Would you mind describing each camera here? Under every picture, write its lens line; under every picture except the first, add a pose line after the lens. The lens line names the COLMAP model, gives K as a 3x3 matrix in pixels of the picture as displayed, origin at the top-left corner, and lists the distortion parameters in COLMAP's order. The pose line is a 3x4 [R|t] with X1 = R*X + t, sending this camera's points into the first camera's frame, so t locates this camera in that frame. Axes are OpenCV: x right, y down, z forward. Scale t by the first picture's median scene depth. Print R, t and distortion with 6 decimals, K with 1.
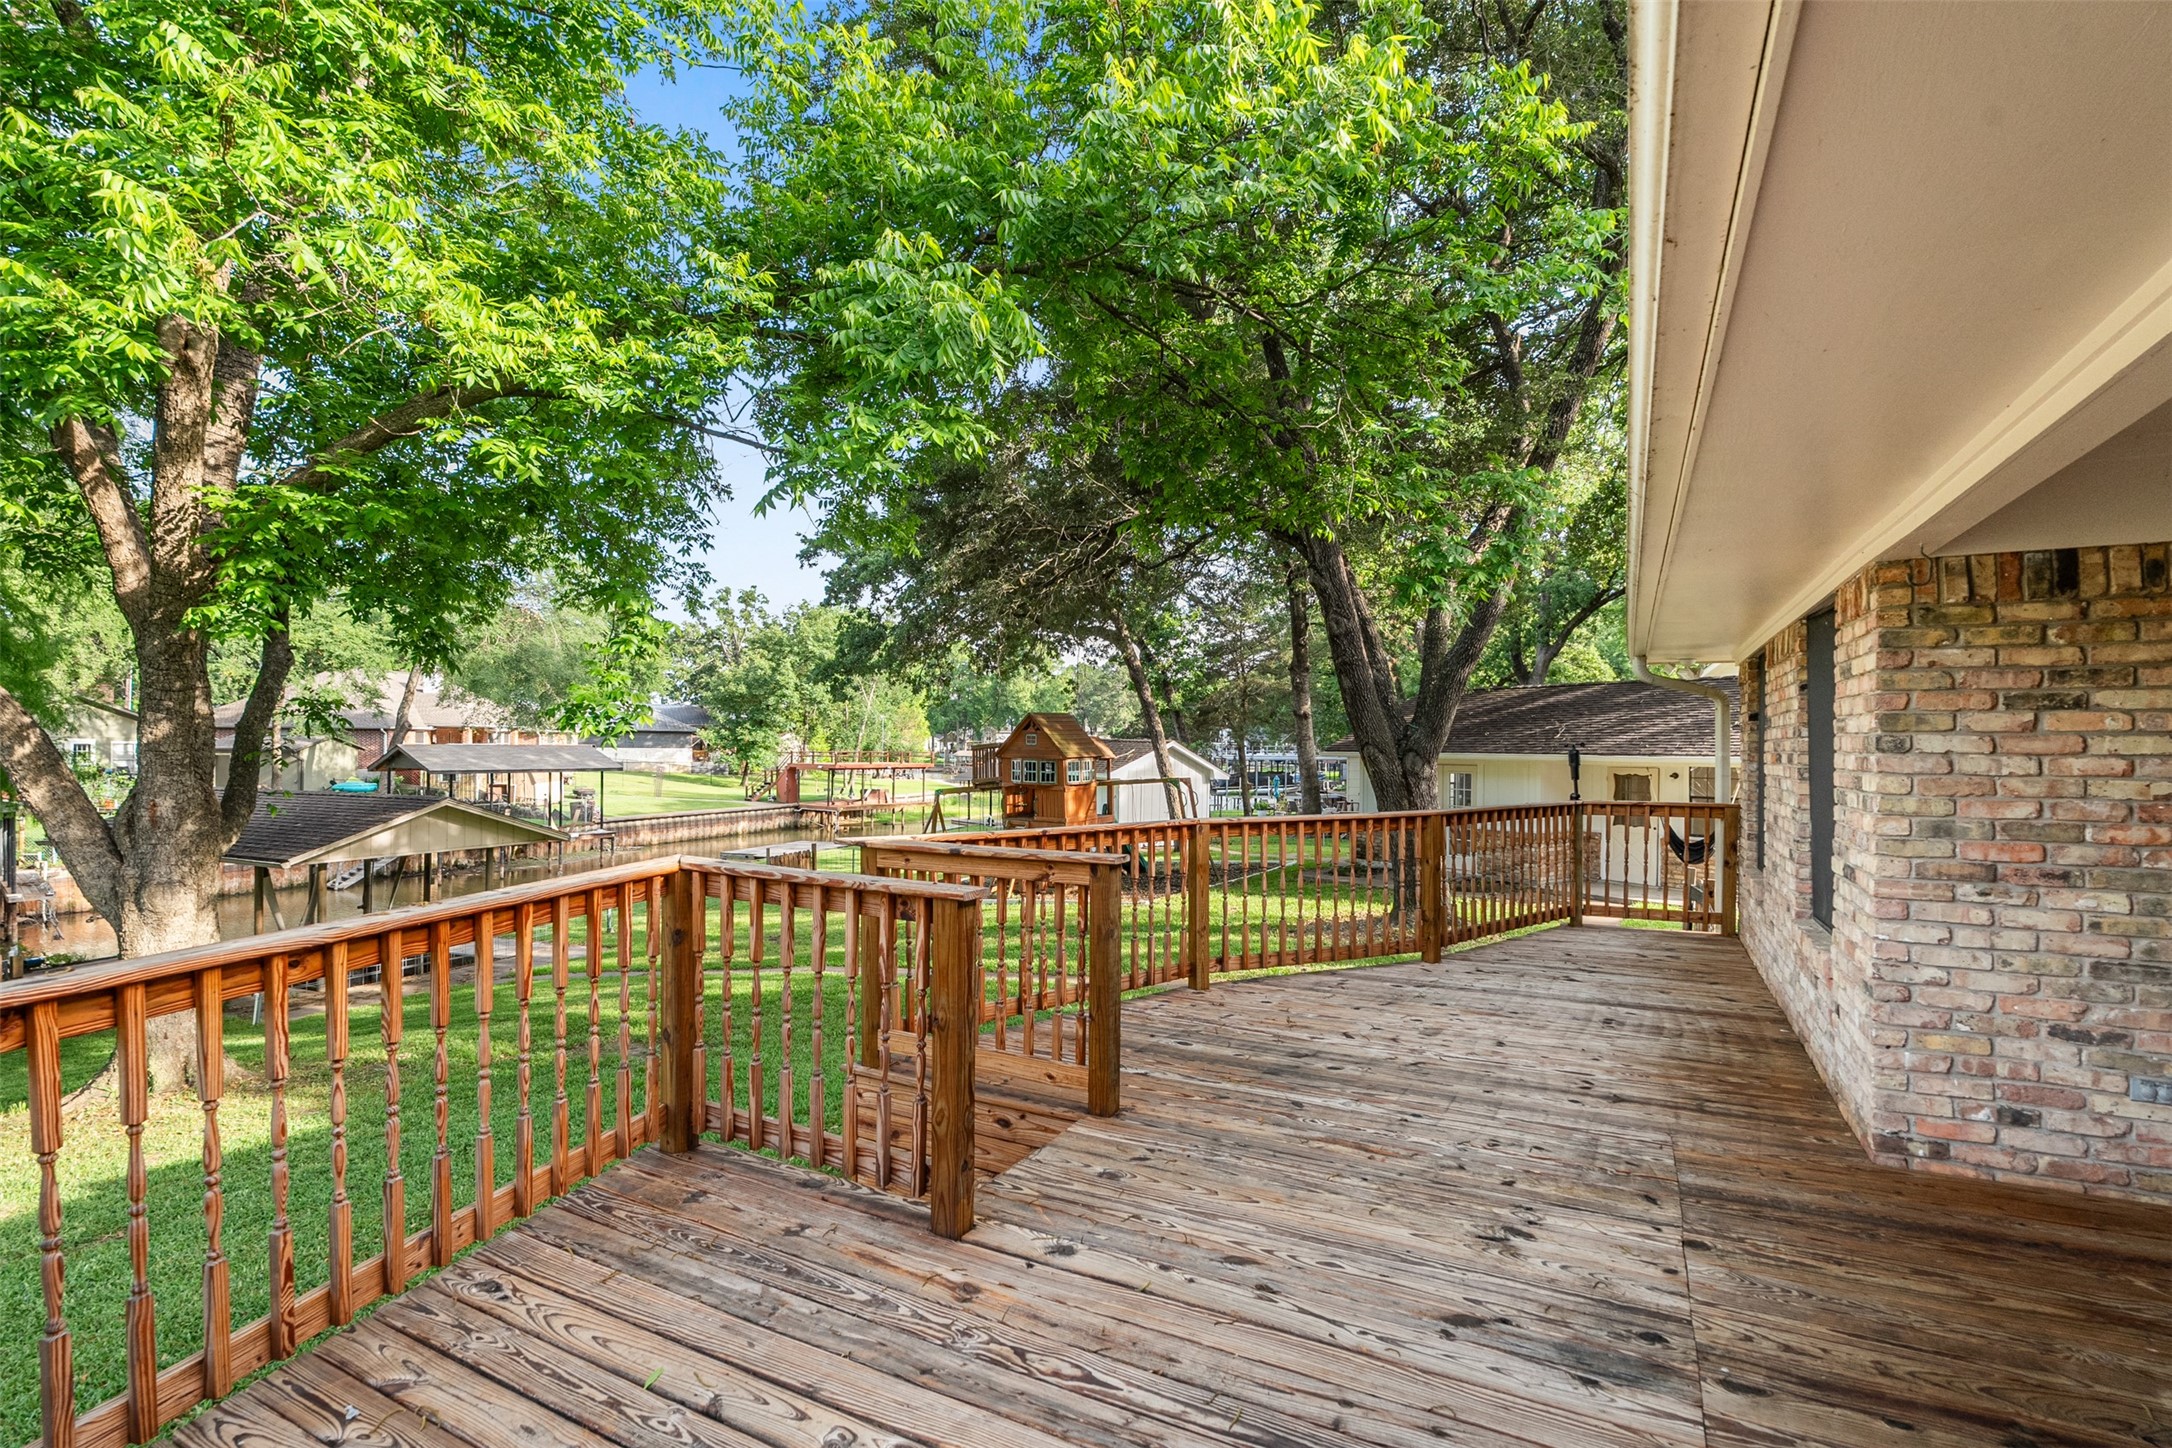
lens RADIAL K [[973.4, 0, 1085.6], [0, 973.4, 736.8], [0, 0, 1]] dist [-0.002315, -0.000448]
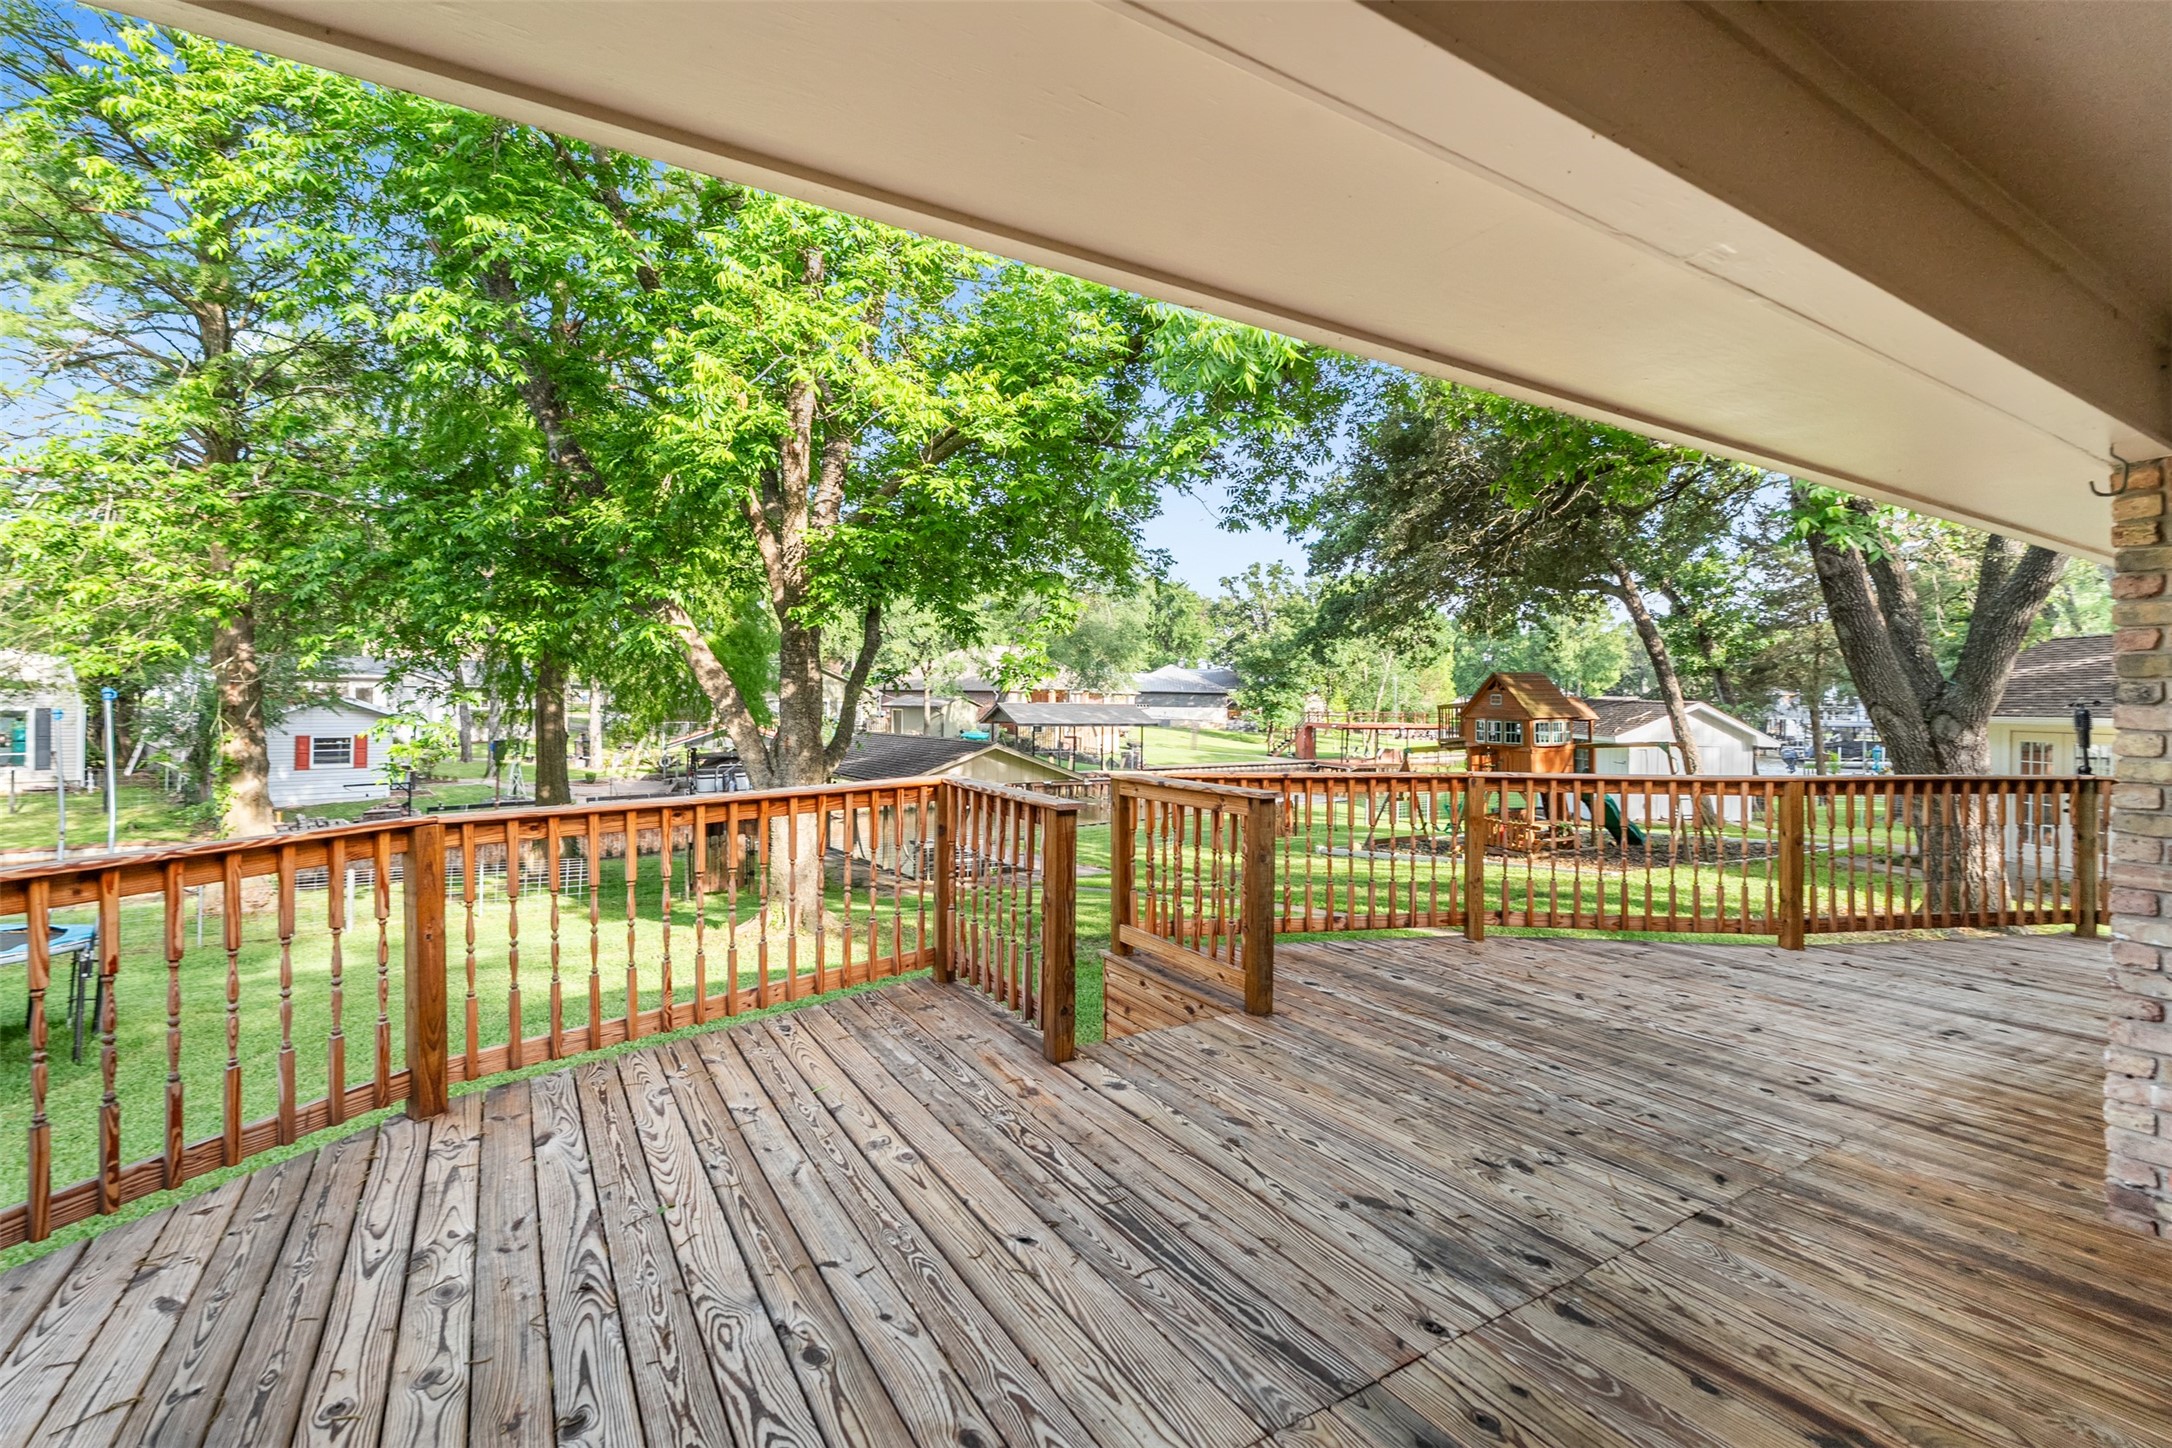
lens RADIAL K [[973.4, 0, 1171.3], [0, 973.4, 687.6], [0, 0, 1]] dist [-0.002315, -0.000448]
pose [[0.872324, -0.004866, -0.488905, 0.421926], [-0.001364, 0.999922, -0.012386, 0.010759], [0.488927, 0.011472, 0.872249, -0.058855]]
